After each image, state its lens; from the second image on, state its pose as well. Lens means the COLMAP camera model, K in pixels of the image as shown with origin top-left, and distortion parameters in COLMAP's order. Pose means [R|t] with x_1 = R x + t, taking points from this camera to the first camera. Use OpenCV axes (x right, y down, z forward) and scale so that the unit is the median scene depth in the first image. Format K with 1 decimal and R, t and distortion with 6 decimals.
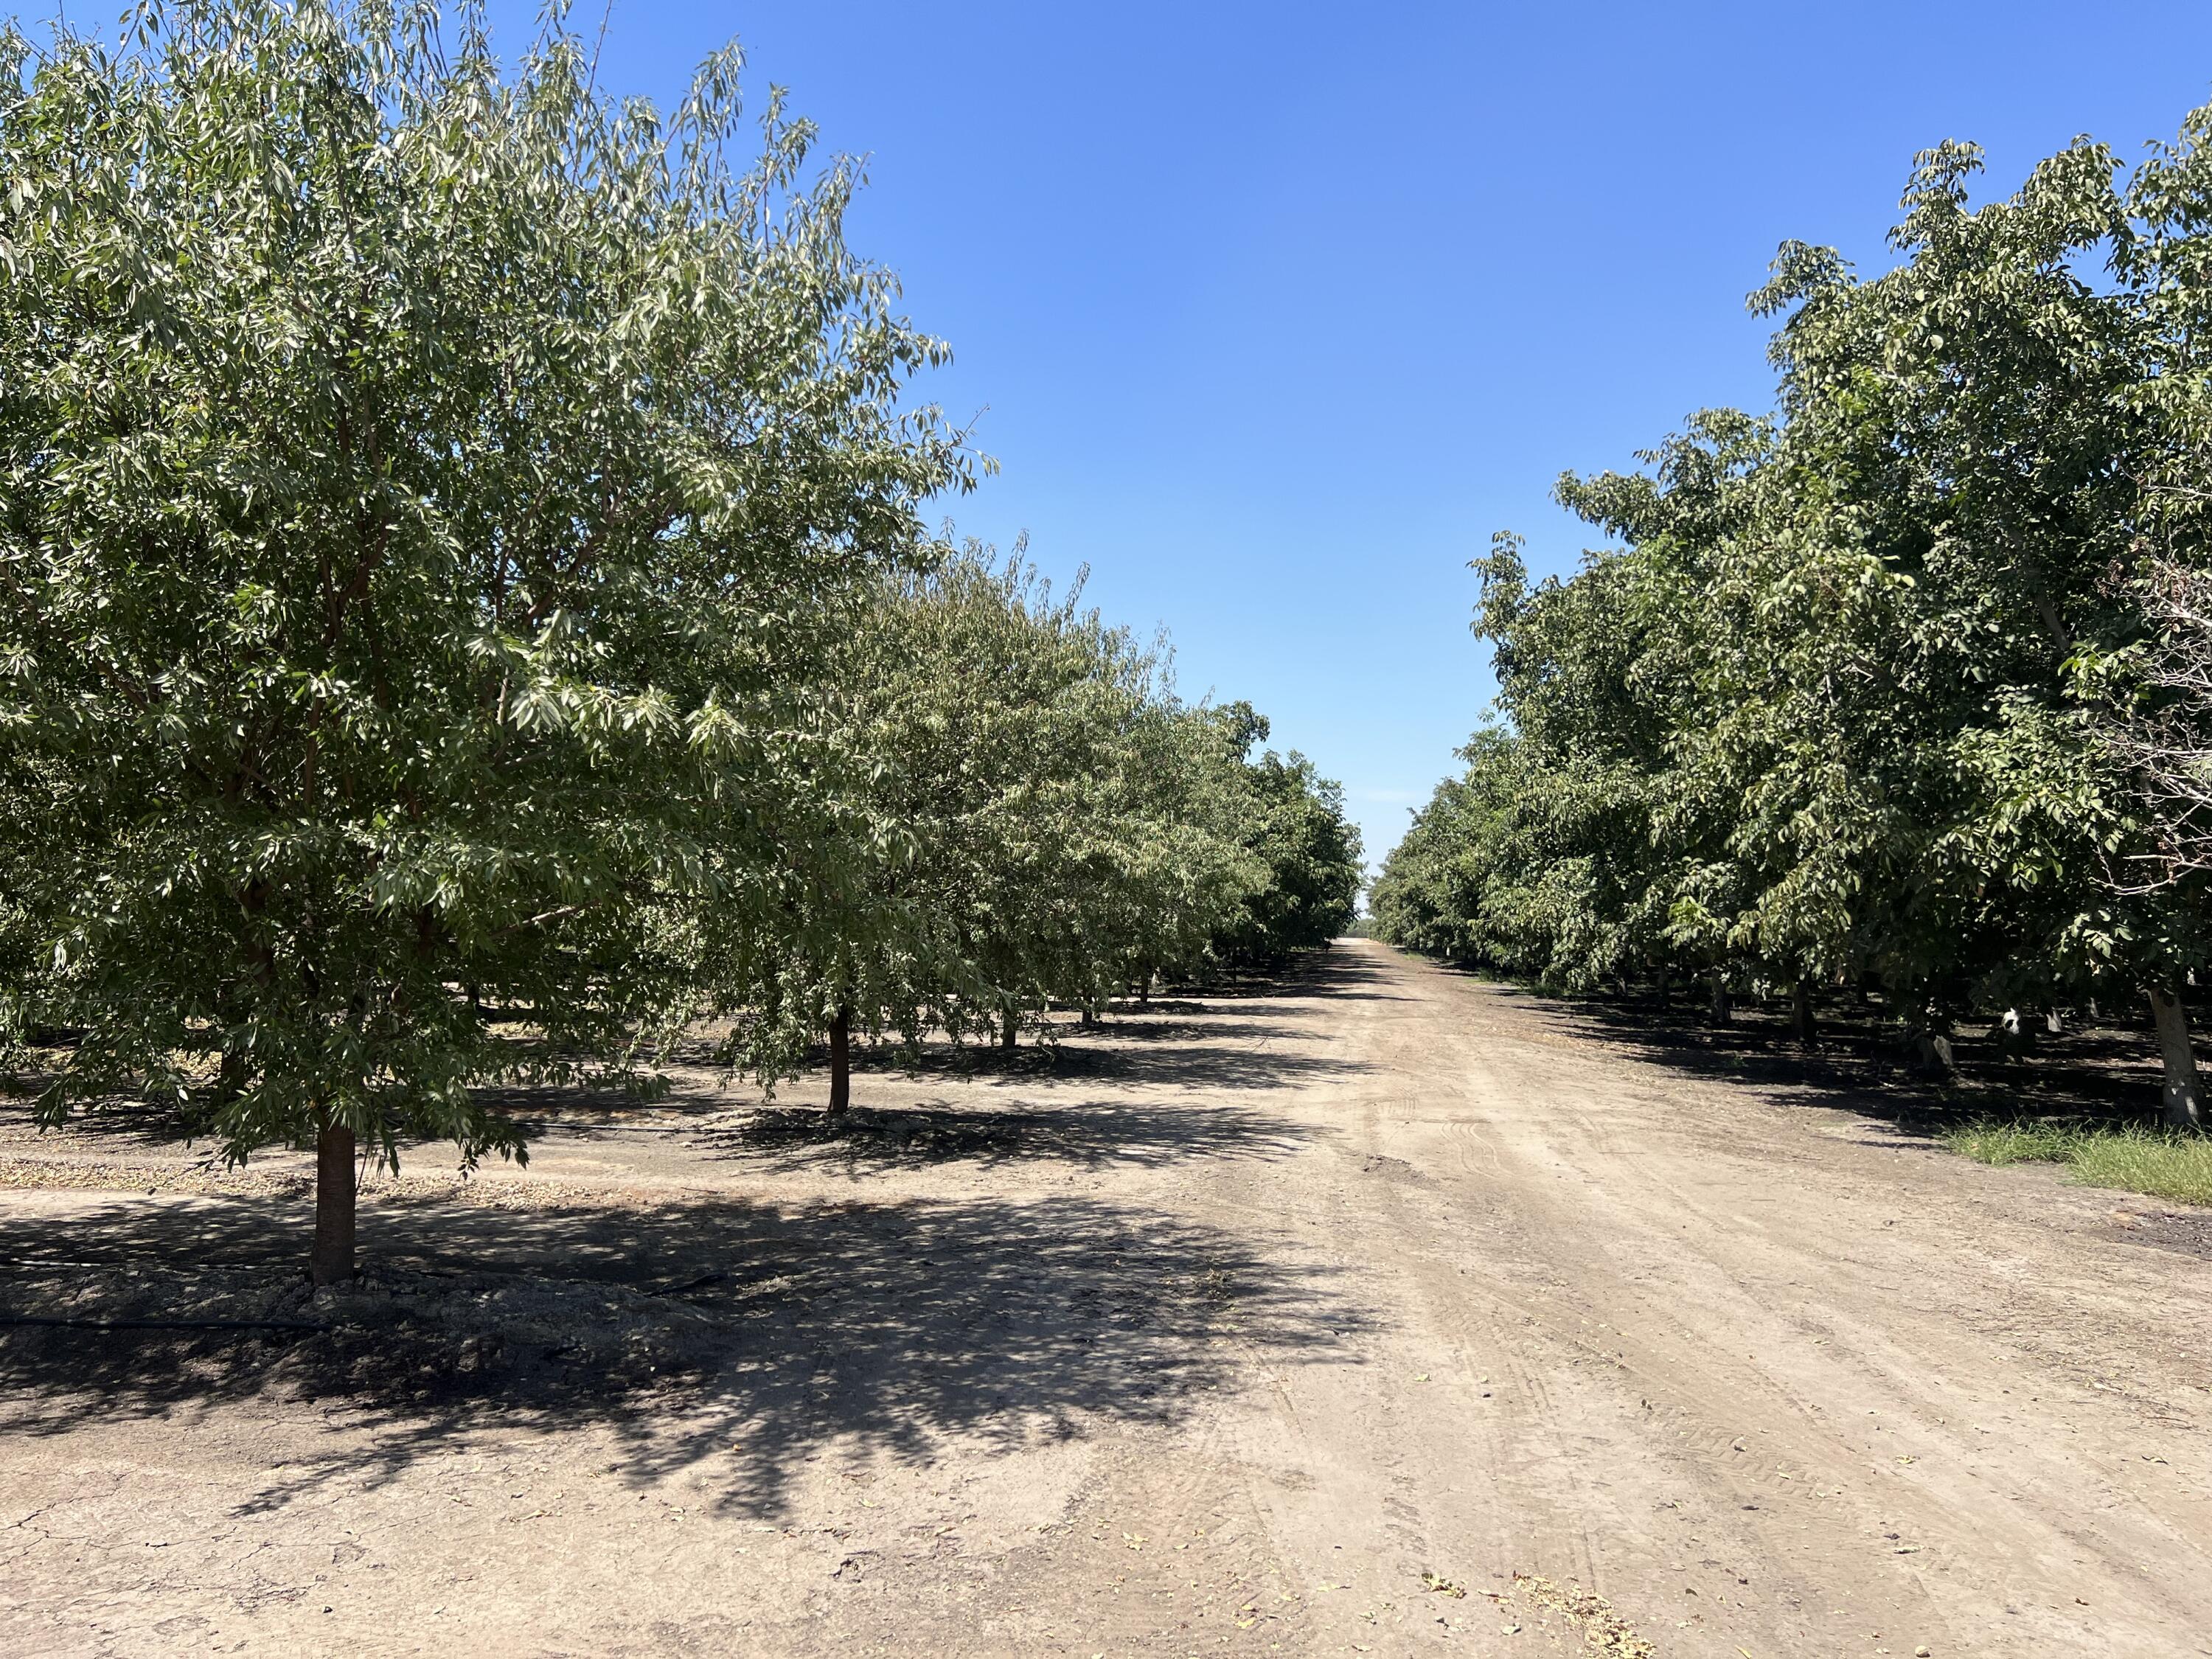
lens RADIAL K [[1646.6, 0, 1132.8], [0, 1646.6, 840.4], [0, 0, 1]] dist [0.039158, -0.043172]
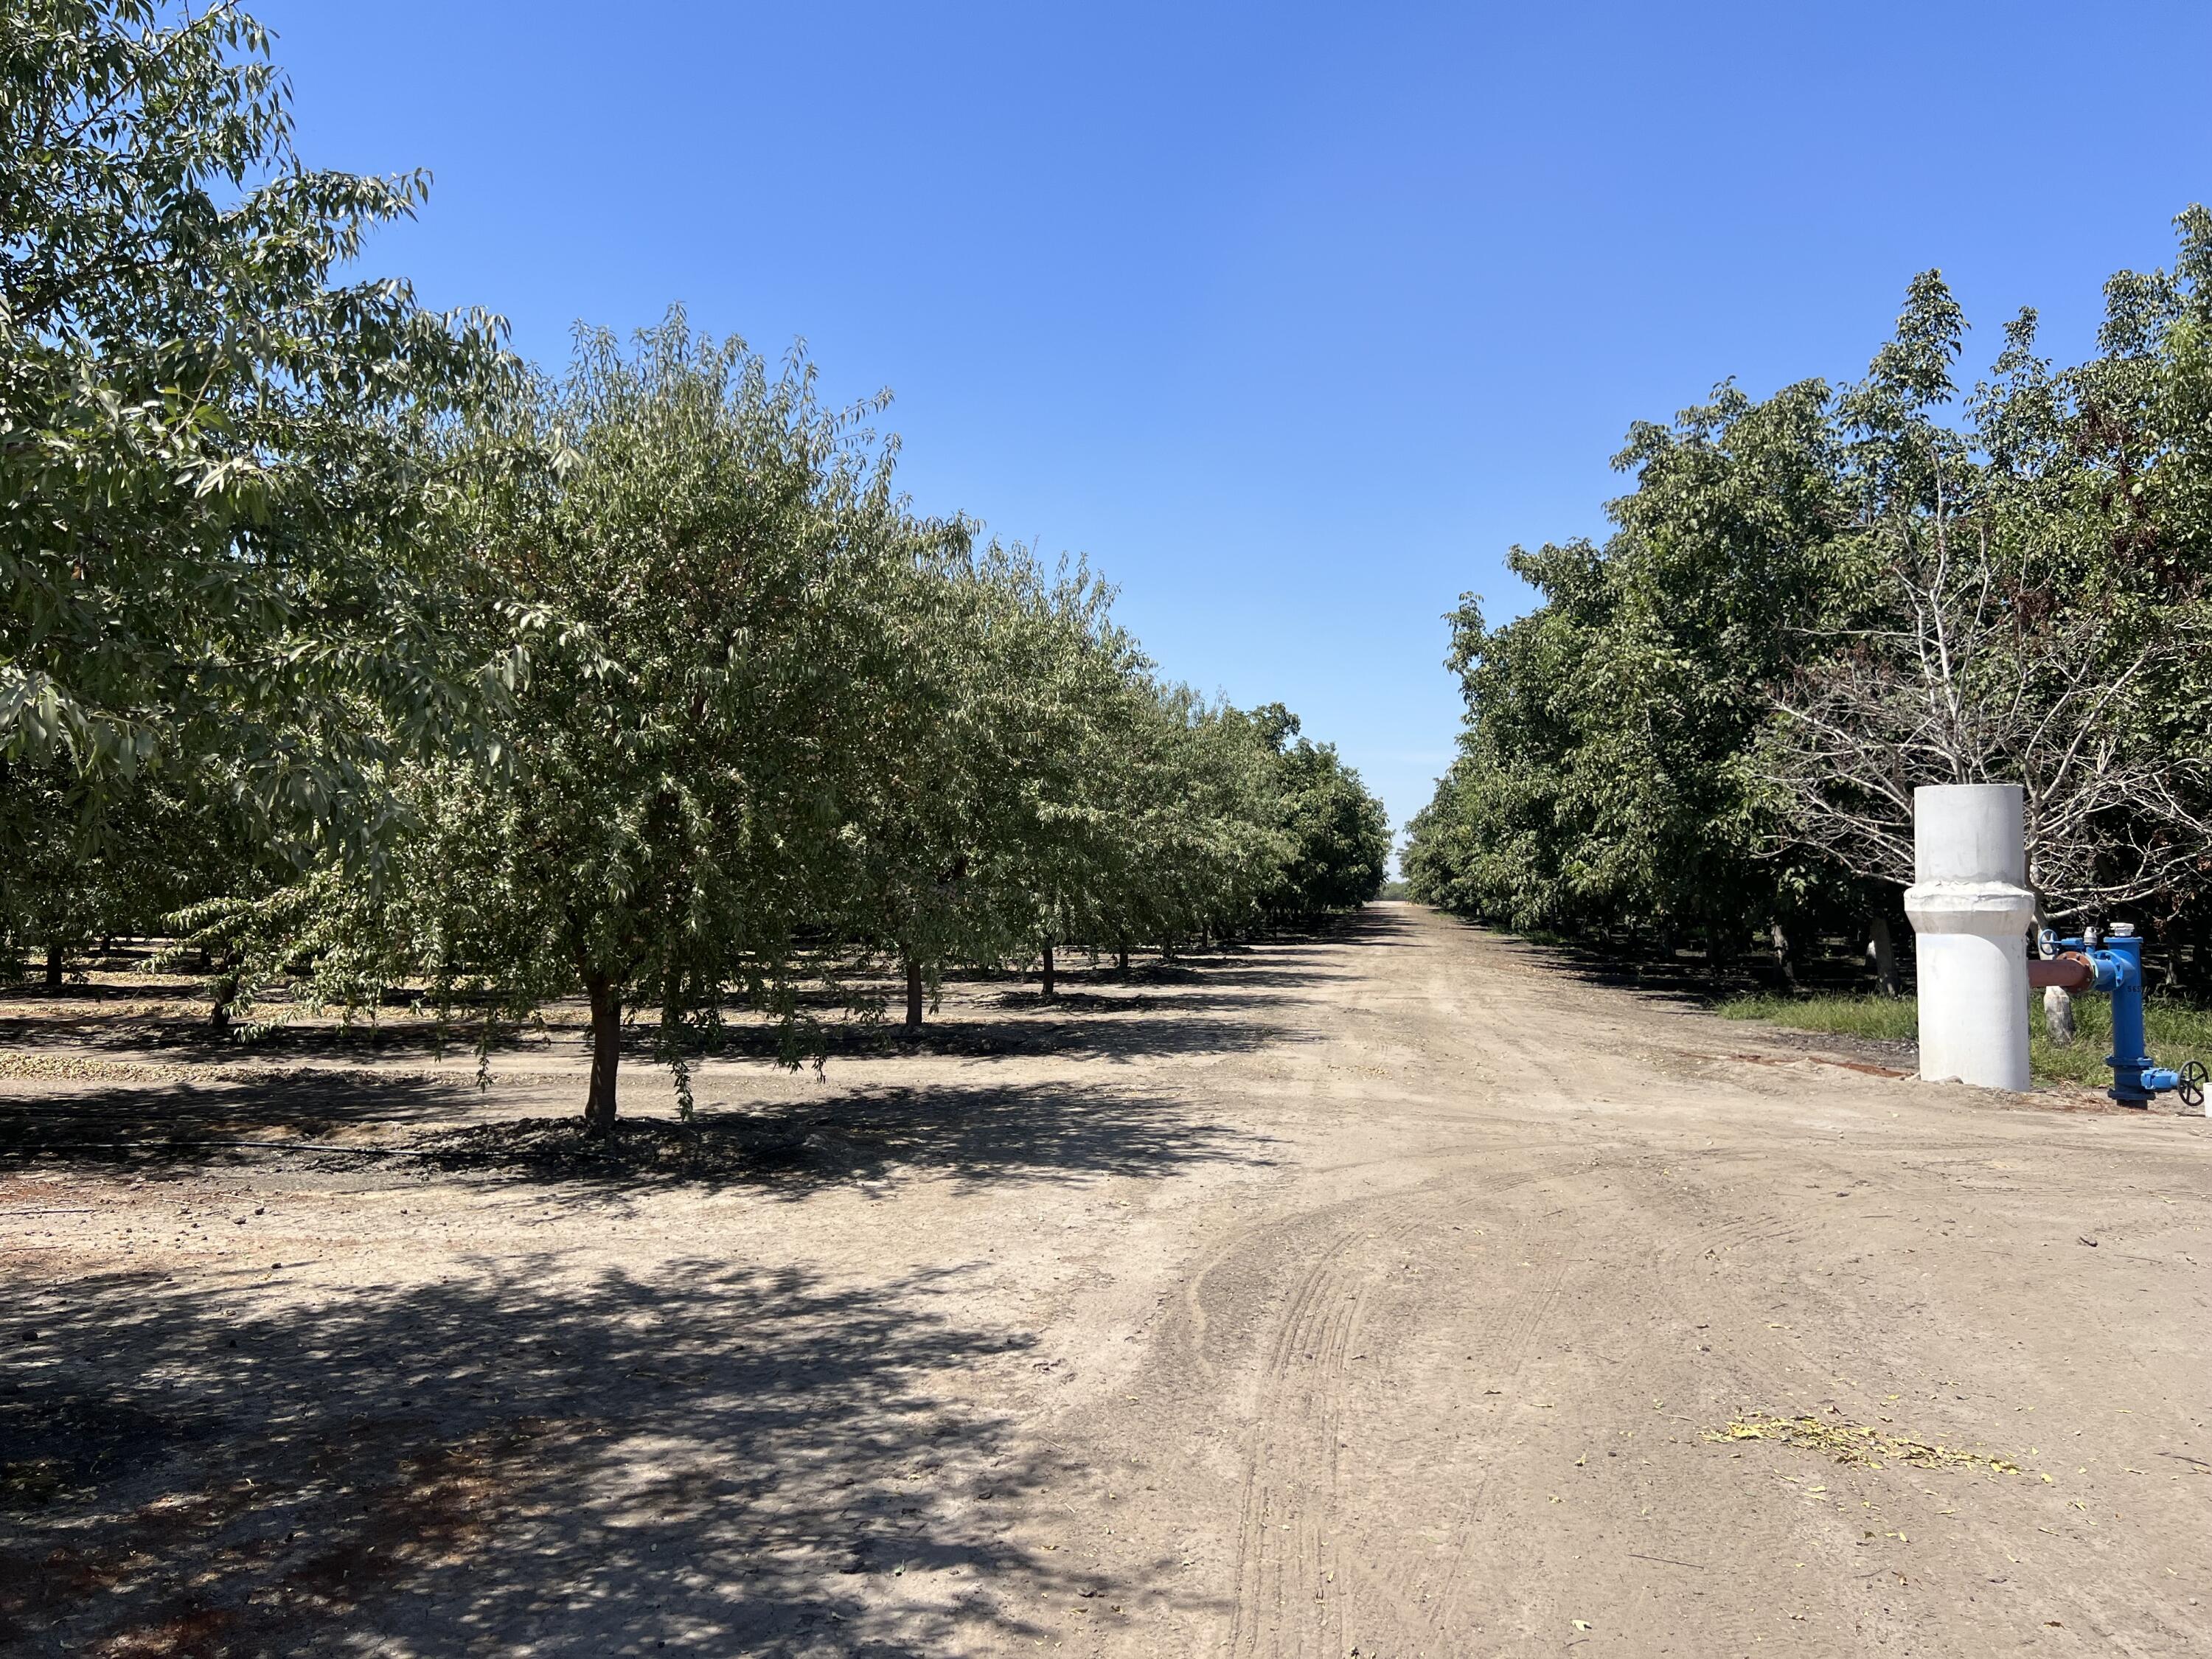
lens RADIAL K [[1680.7, 0, 1098.9], [0, 1680.7, 810.1], [0, 0, 1]] dist [0.087541, -0.074485]
pose [[0.998906, -0.019515, -0.042505, -0.023662], [0.019596, 0.999807, 0.001495, -0.017307], [0.042468, -0.002326, 0.999095, -0.423797]]
